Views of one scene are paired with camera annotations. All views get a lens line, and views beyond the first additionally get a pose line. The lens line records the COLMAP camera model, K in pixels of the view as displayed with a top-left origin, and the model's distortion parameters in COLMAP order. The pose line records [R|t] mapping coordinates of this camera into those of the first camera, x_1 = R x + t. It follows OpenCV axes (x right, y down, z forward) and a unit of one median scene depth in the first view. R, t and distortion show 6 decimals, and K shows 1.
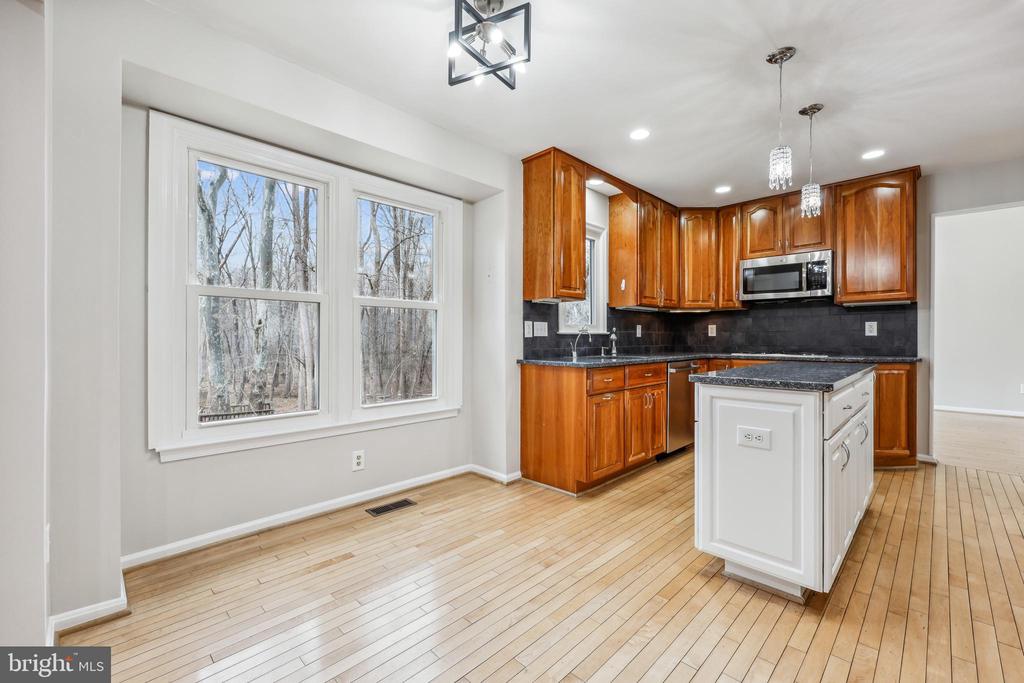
lens RADIAL K [[424.7, 0, 514.6], [0, 424.7, 338.1], [0, 0, 1]] dist [-0.000129, 0.000047]
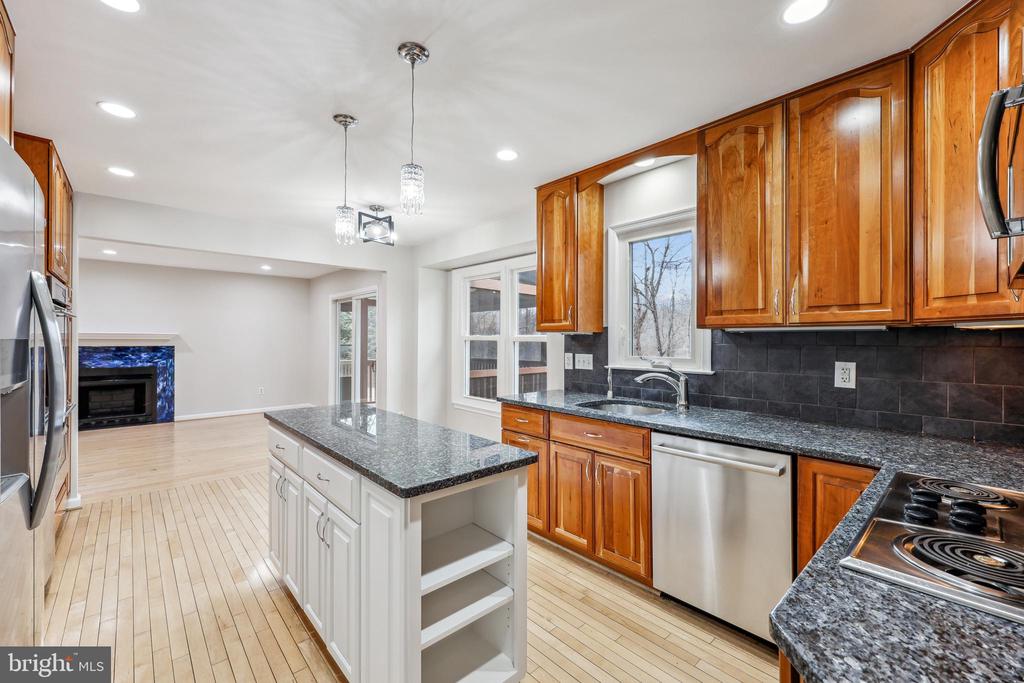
lens RADIAL K [[424.7, 0, 514.6], [0, 424.7, 338.1], [0, 0, 1]] dist [-0.000129, 0.000047]
pose [[-0.041700, -0.000663, -0.999130, 0.945647], [-0.002251, 0.999997, -0.000570, -0.067976], [0.999128, 0.002225, -0.041701, 0.831599]]
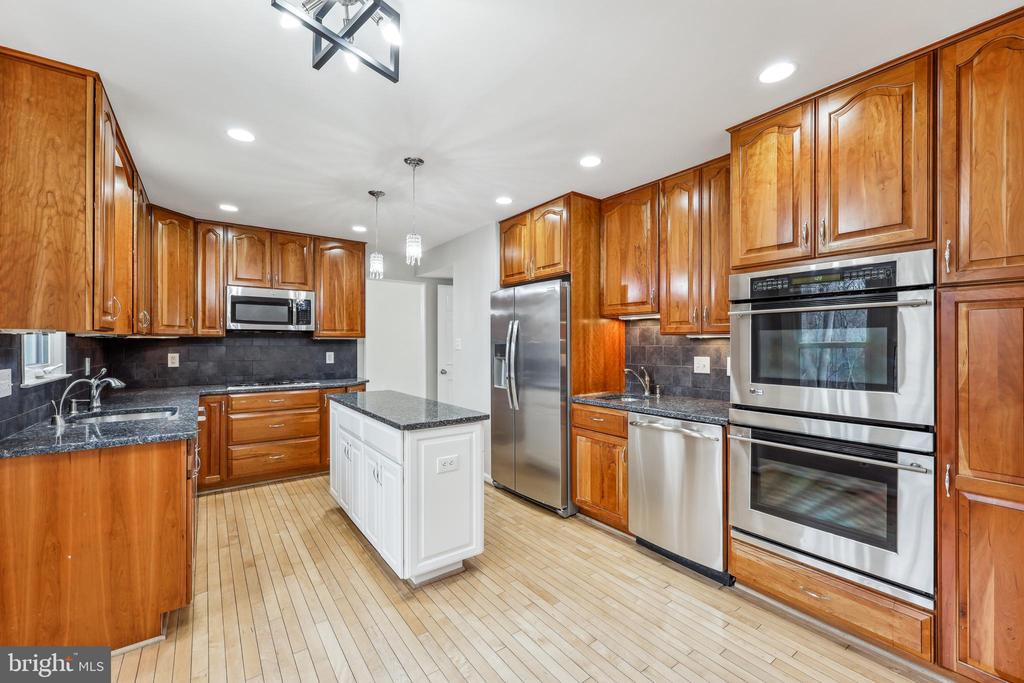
lens RADIAL K [[420.8, 0, 512.0], [0, 420.8, 341.5], [0, 0, 1]] dist [-0.000671, -0.000060]
pose [[0.151012, 0.007553, 0.988503, -0.330610], [0.000947, 0.999969, -0.007785, -0.062893], [-0.988532, 0.002112, 0.151000, 0.291951]]
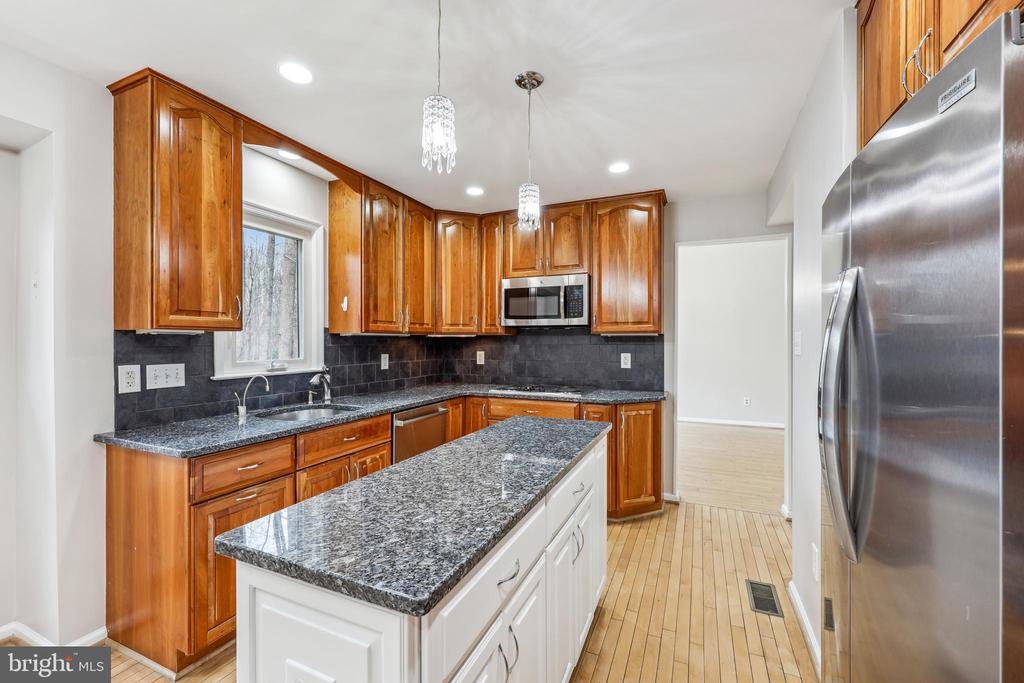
lens RADIAL K [[420.8, 0, 512.0], [0, 420.8, 341.5], [0, 0, 1]] dist [-0.000671, -0.000060]
pose [[0.932683, 0.001947, 0.360693, 0.288710], [-0.001906, 0.999998, -0.000469, -0.066792], [-0.360693, -0.000250, 0.932685, 0.241324]]
